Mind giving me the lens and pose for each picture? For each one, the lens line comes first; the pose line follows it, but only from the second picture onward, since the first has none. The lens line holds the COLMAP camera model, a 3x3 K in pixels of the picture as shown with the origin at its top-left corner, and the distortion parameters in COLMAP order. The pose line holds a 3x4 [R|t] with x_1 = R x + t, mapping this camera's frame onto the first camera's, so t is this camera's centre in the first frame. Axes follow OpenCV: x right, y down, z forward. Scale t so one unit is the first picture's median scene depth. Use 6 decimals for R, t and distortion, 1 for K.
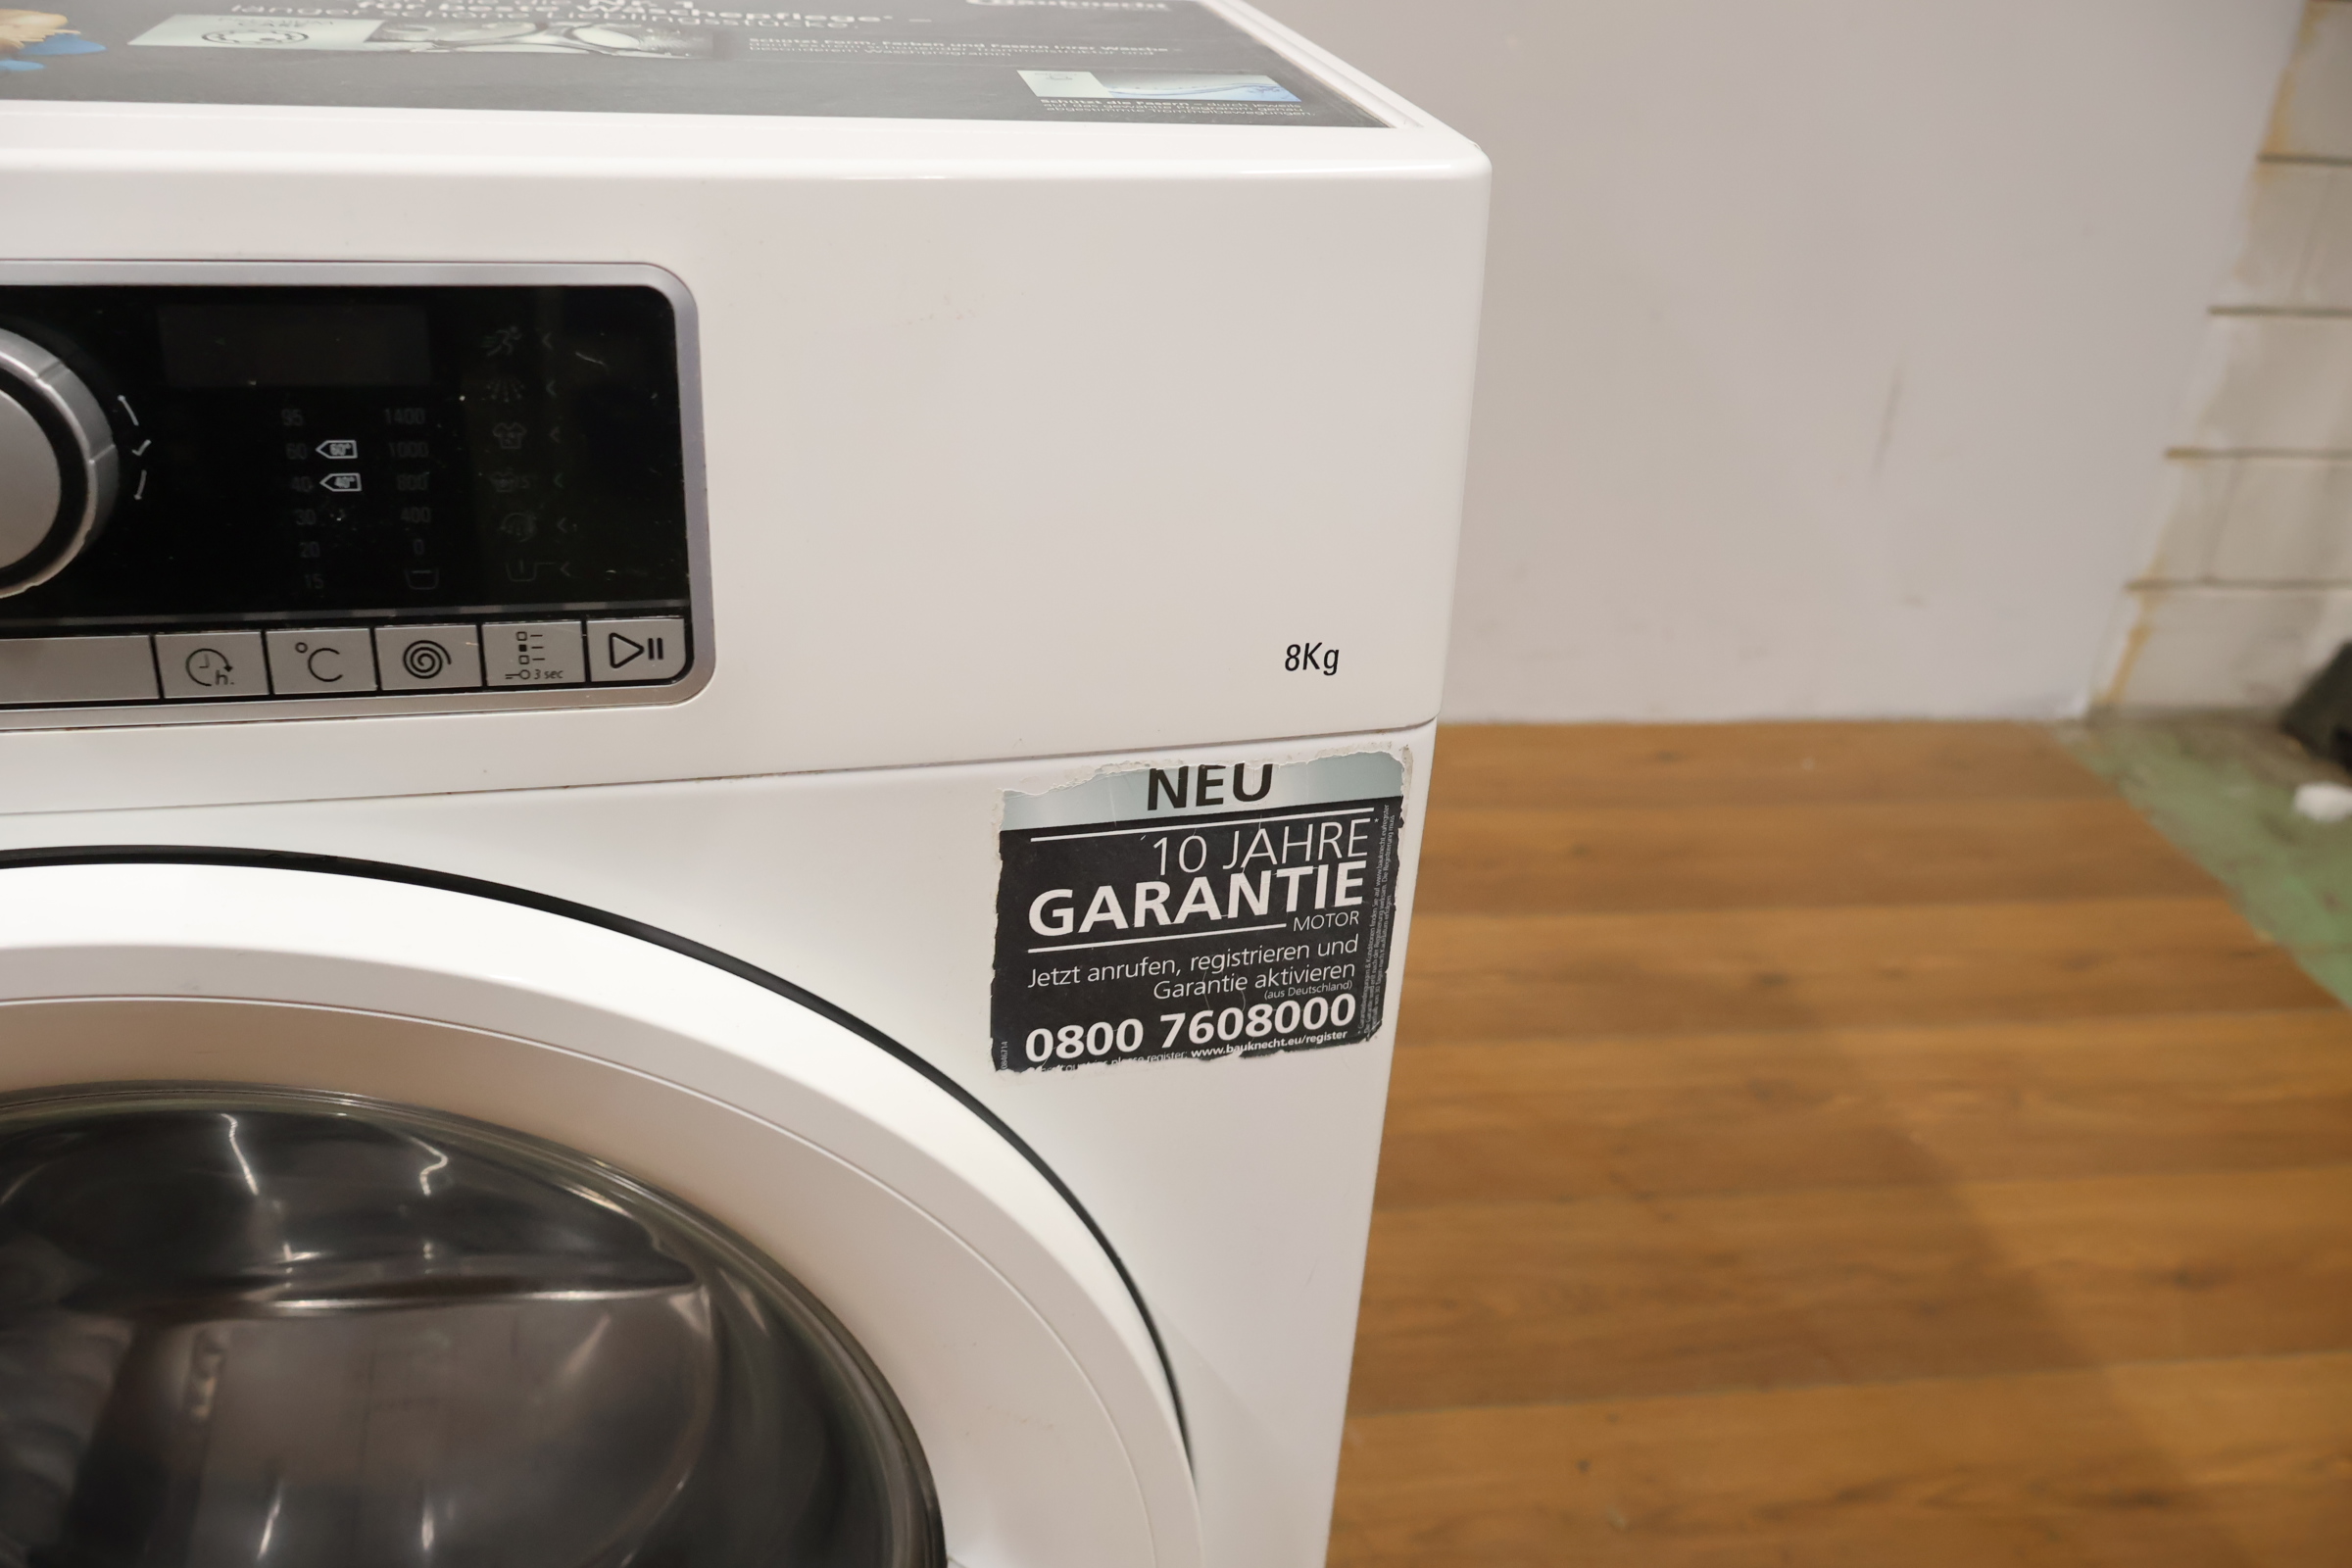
lens RADIAL K [[1988.8, 0, 1168.6], [0, 1988.8, 780.9], [0, 0, 1]] dist [0.005217, -0.003978]
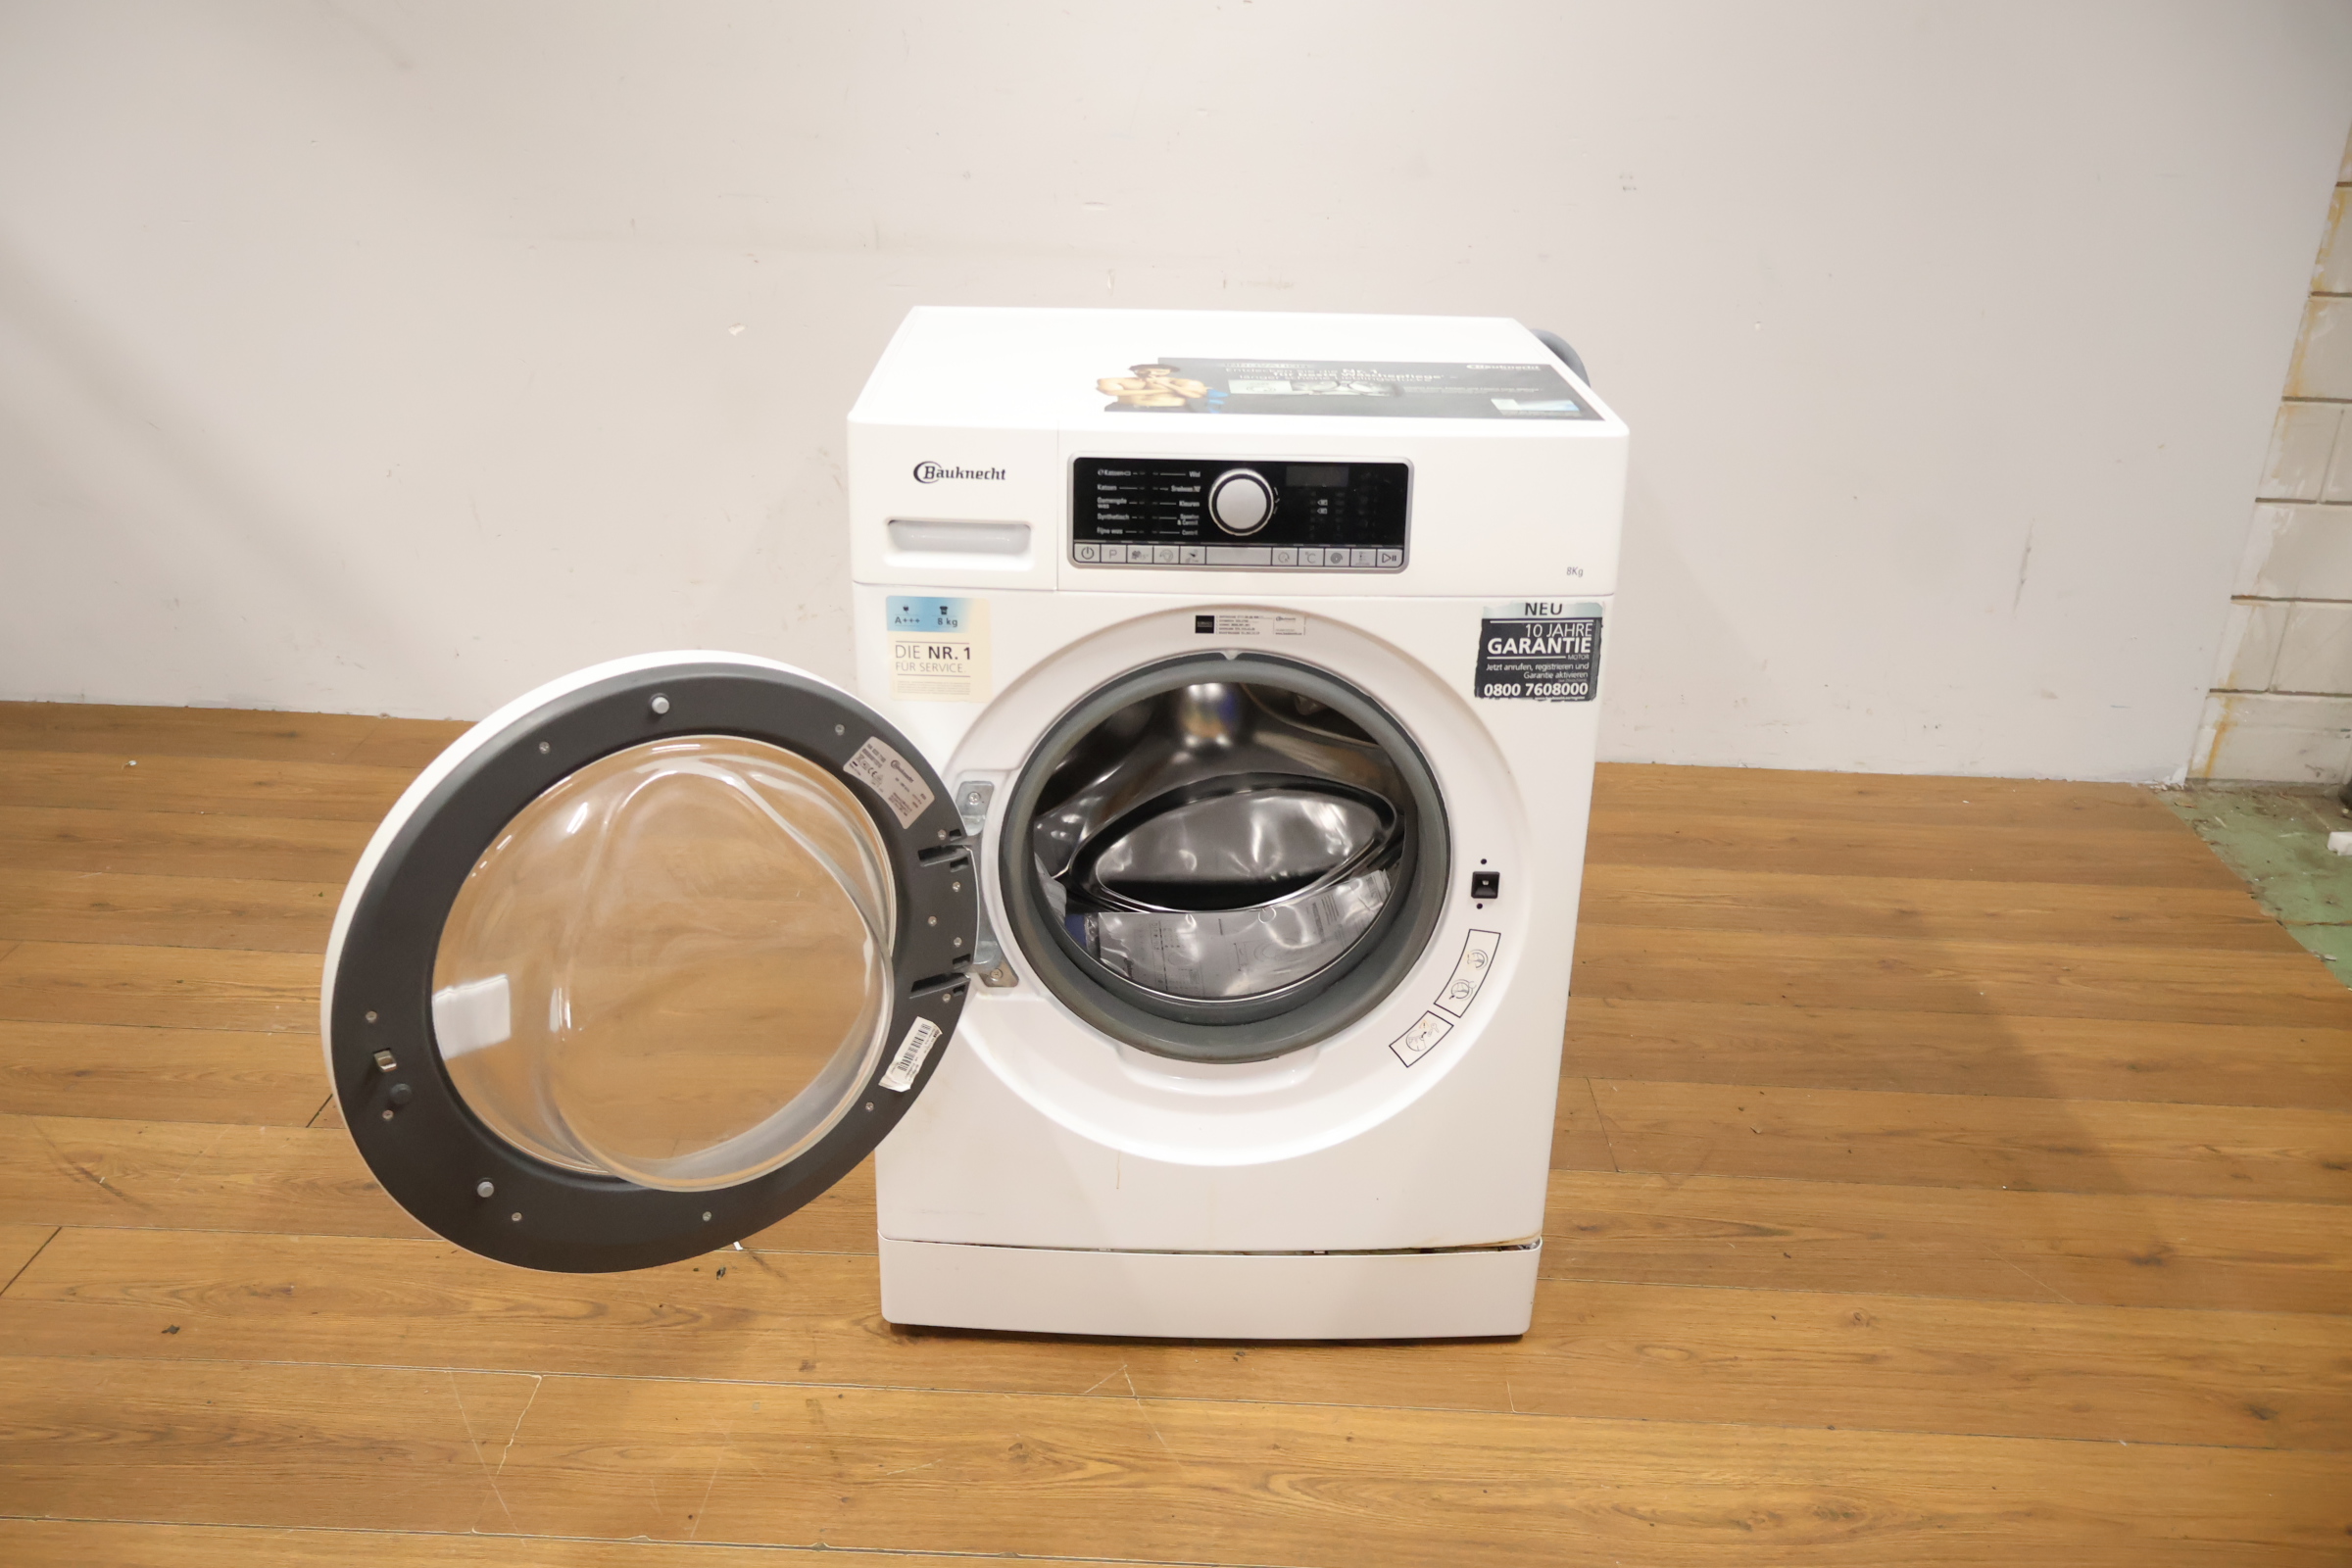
lens RADIAL K [[2013.6, 0, 1178.9], [0, 2013.6, 783.3], [0, 0, 1]] dist [0.003610, 0.004463]
pose [[0.985478, 0.037174, -0.165682, -0.011529], [-0.052837, 0.994434, -0.091153, 0.607304], [0.161371, 0.098584, 0.981958, -2.308853]]
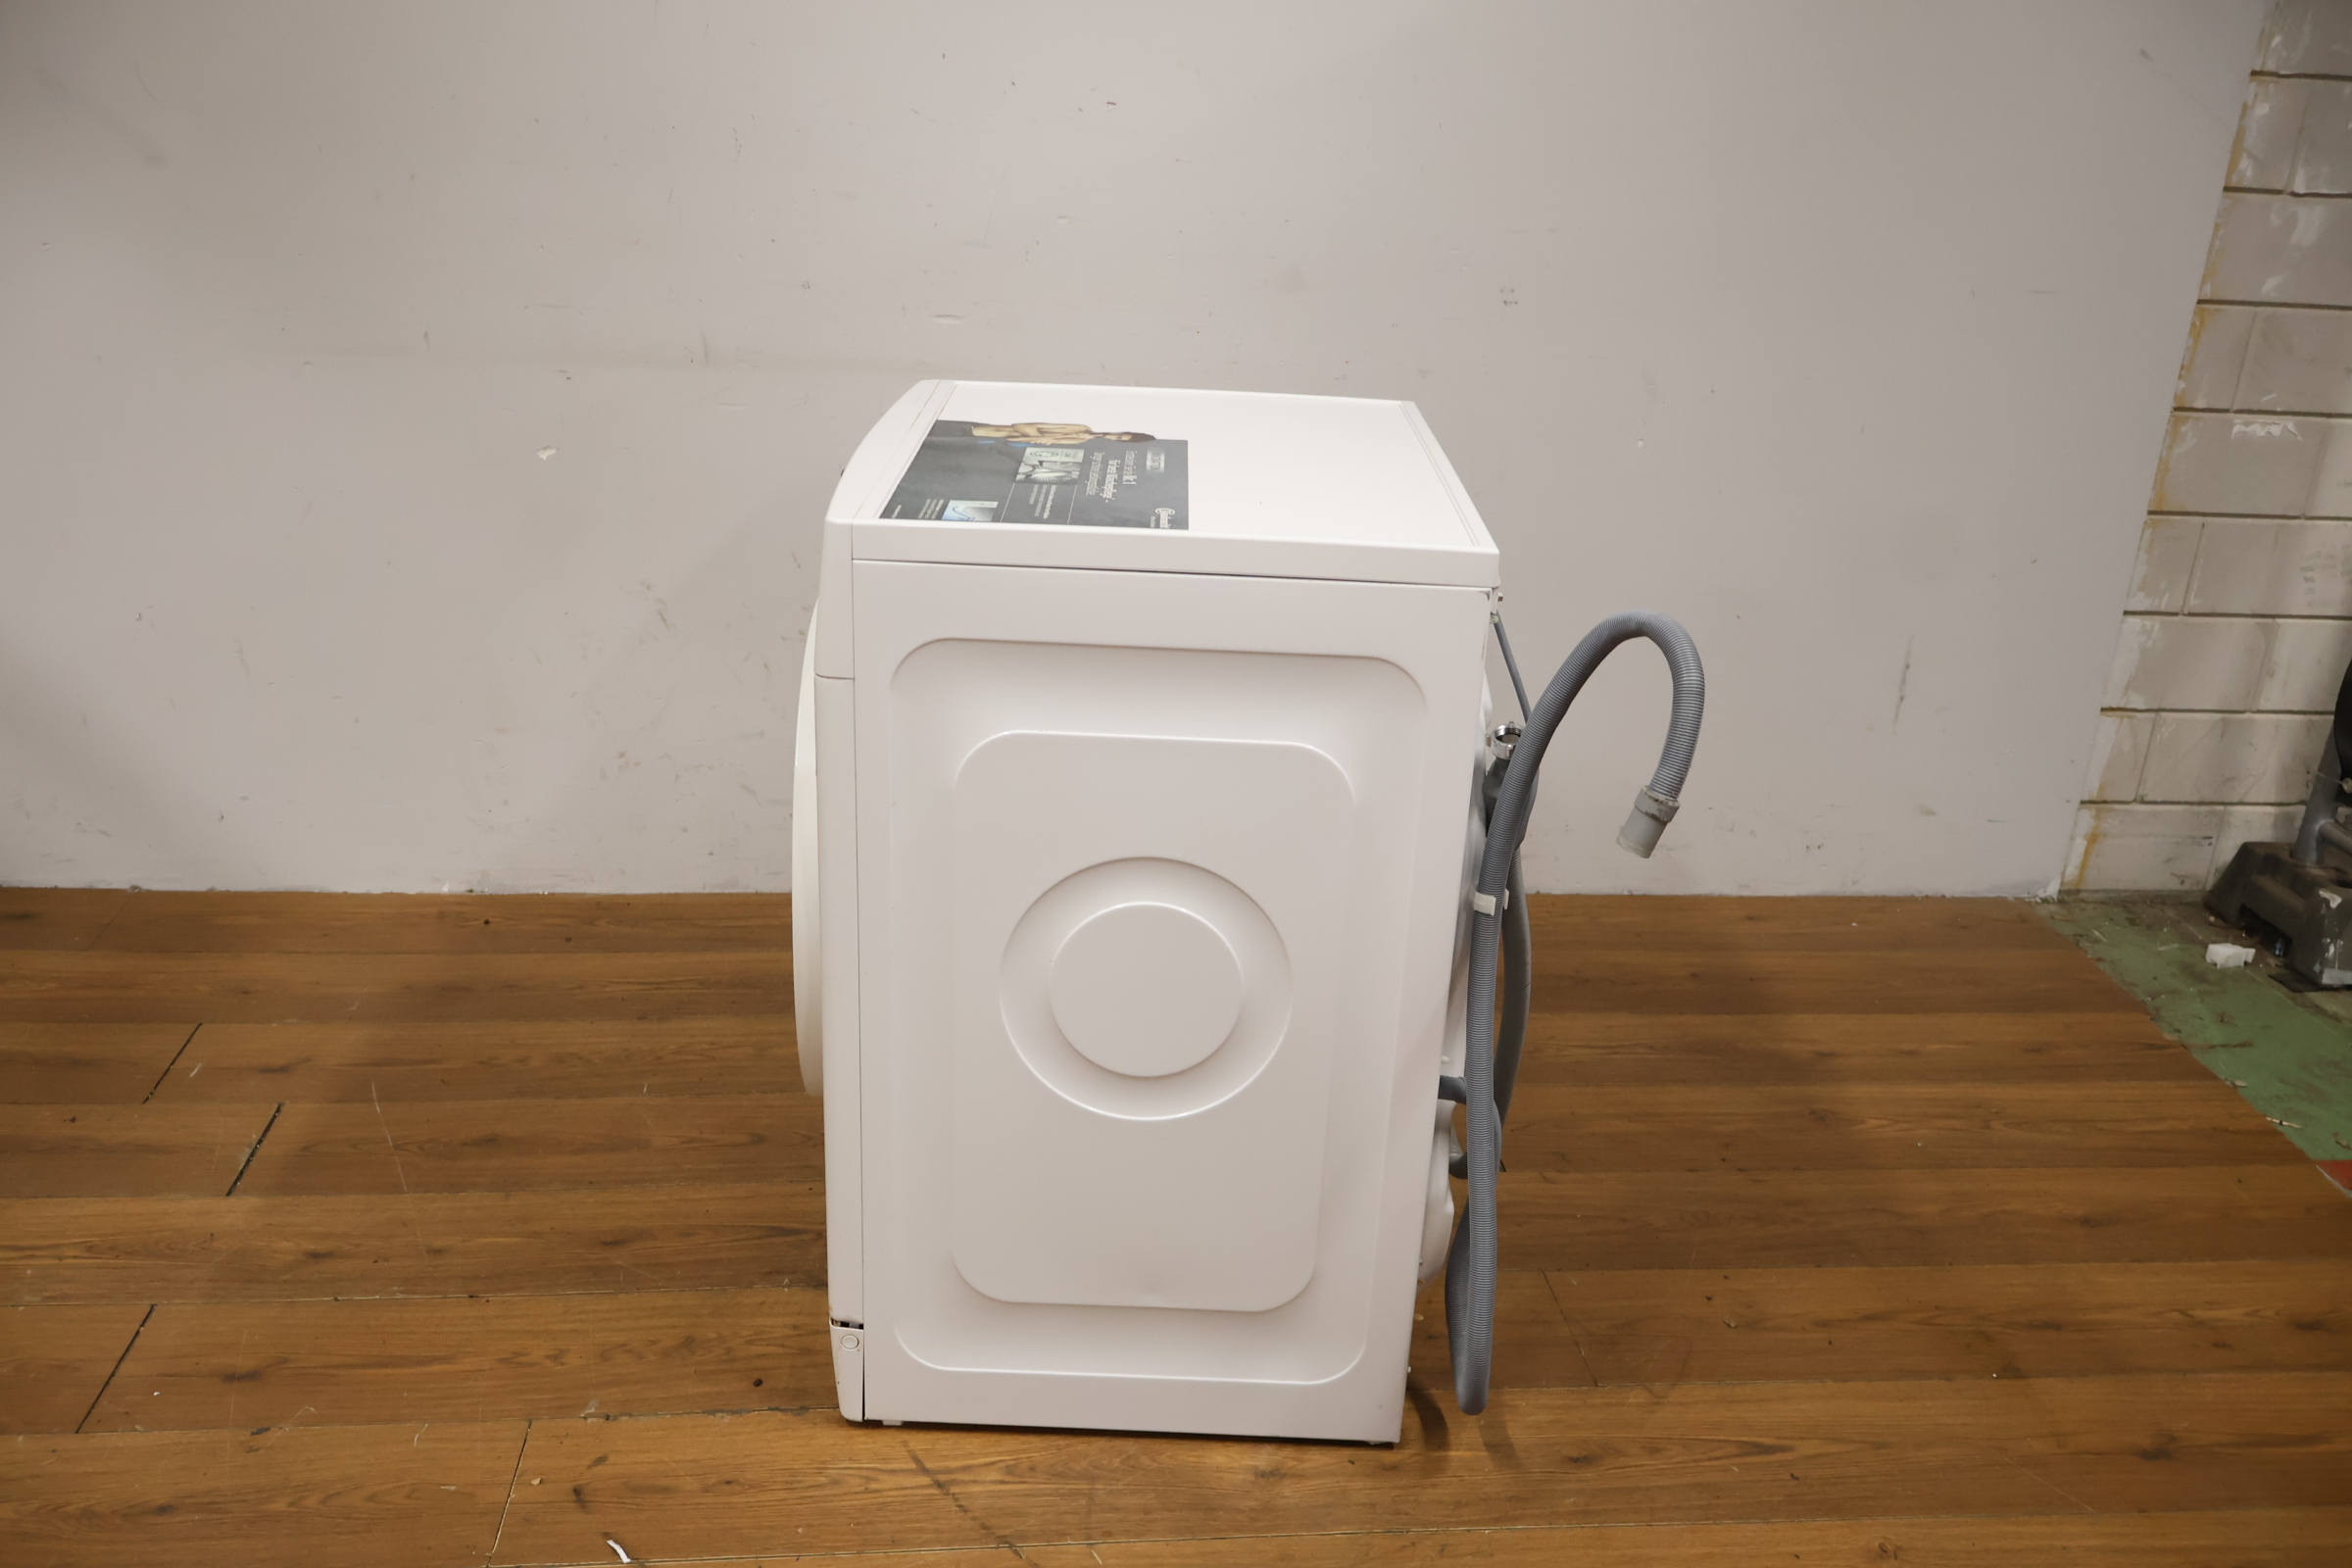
lens RADIAL K [[2005.5, 0, 1178.4], [0, 2005.5, 782.6], [0, 0, 1]] dist [0.003221, 0.002816]
pose [[0.999182, 0.005535, -0.040061, -0.442418], [-0.010467, 0.992229, -0.123985, 0.312266], [0.039063, 0.124303, 0.991475, -1.916848]]
